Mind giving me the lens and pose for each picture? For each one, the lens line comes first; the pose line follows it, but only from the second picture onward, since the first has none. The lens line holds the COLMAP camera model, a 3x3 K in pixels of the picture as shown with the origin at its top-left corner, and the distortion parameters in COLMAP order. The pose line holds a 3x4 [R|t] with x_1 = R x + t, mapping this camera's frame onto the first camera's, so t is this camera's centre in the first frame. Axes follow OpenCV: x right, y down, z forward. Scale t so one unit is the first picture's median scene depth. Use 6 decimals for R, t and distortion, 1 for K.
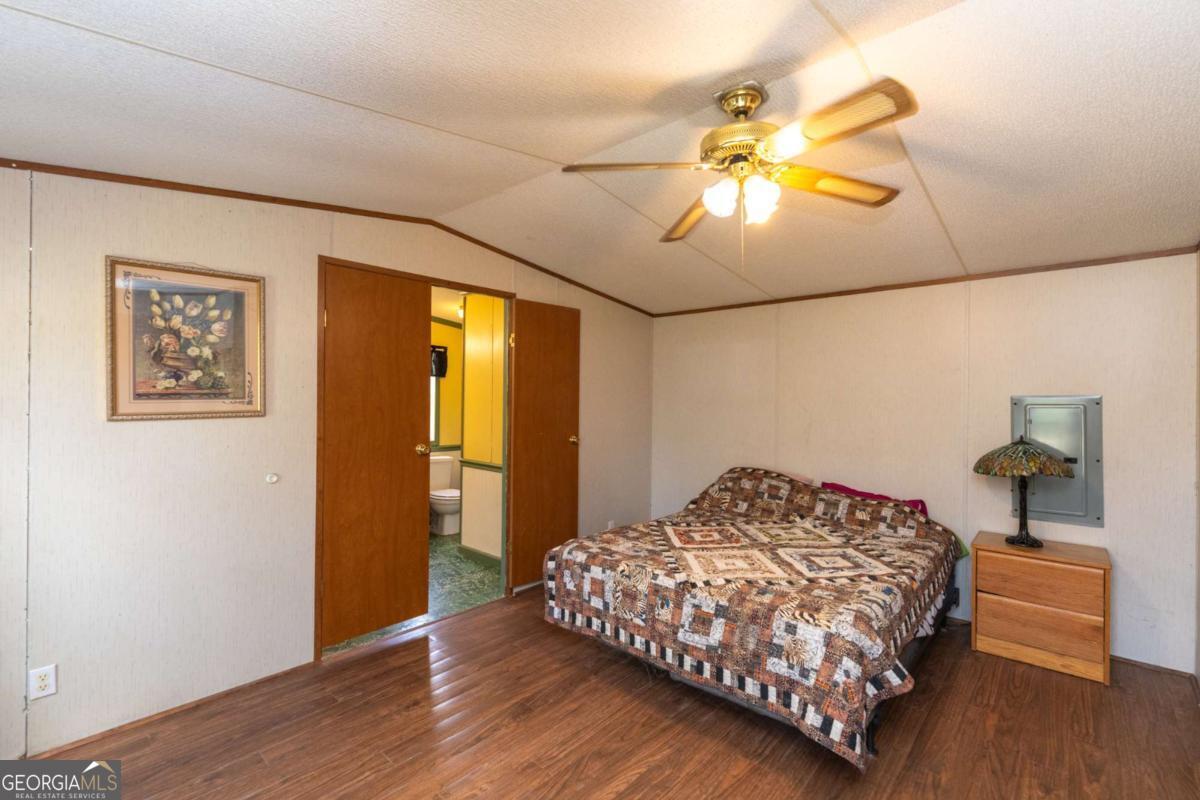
lens RADIAL K [[528.6, 0, 600.0], [0, 528.6, 400.0], [0, 0, 1]] dist [-0.000454, -0.000058]
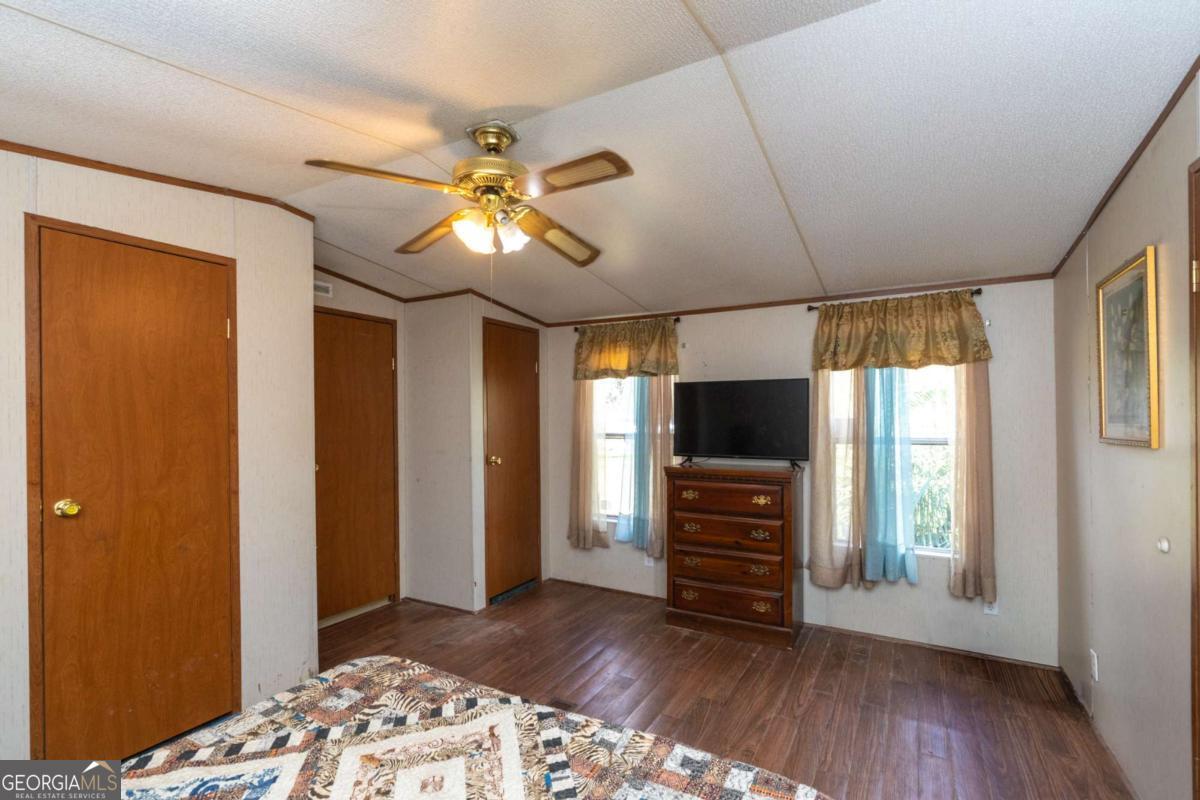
lens RADIAL K [[548.8, 0, 600.6], [0, 548.8, 417.8], [0, 0, 1]] dist [-0.000082, 0.000263]
pose [[-0.976177, -0.001365, -0.216973, 0.219688], [-0.003255, 0.999960, 0.008352, -0.012867], [0.216953, 0.008859, -0.976142, 1.583867]]
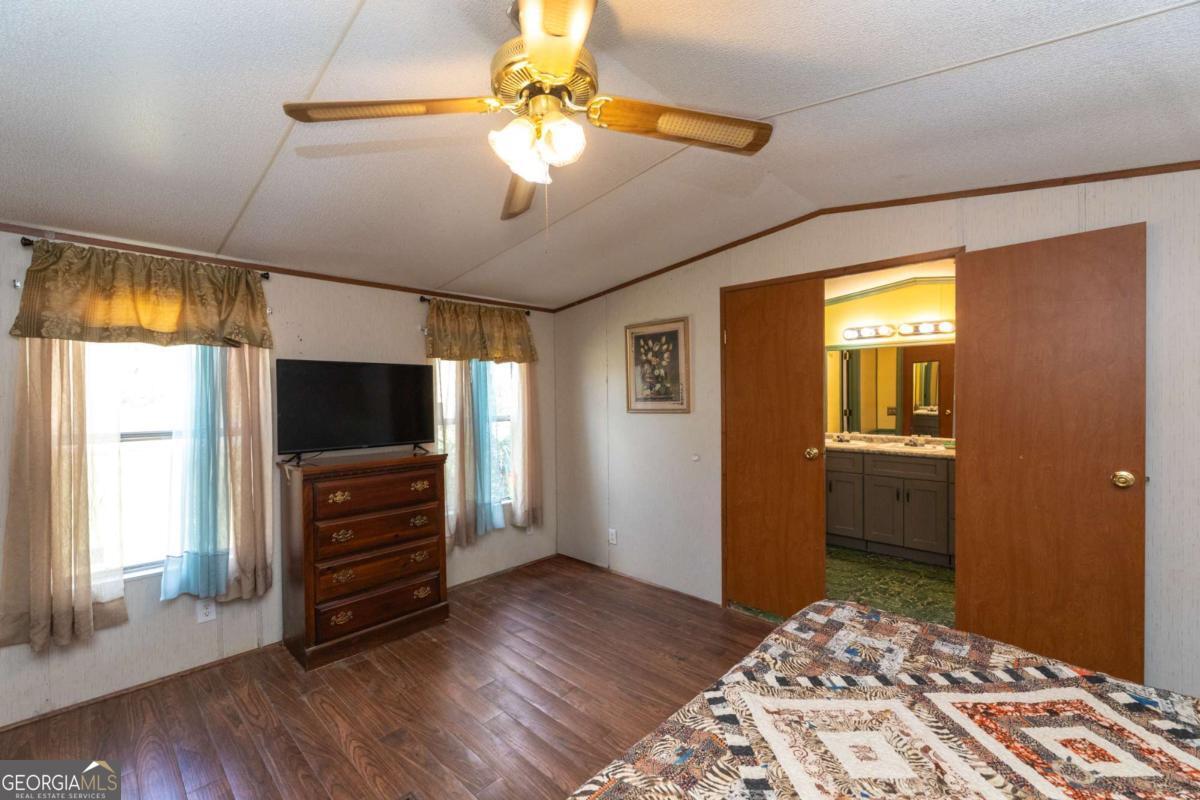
lens RADIAL K [[494.4, 0, 600.0], [0, 494.4, 400.0], [0, 0, 1]] dist [-0.002779, -0.000391]
pose [[-0.028061, 0.002946, -0.999602, 0.737827], [0.005032, 0.999983, 0.002806, -0.010291], [0.999594, -0.004951, -0.028076, 0.823022]]
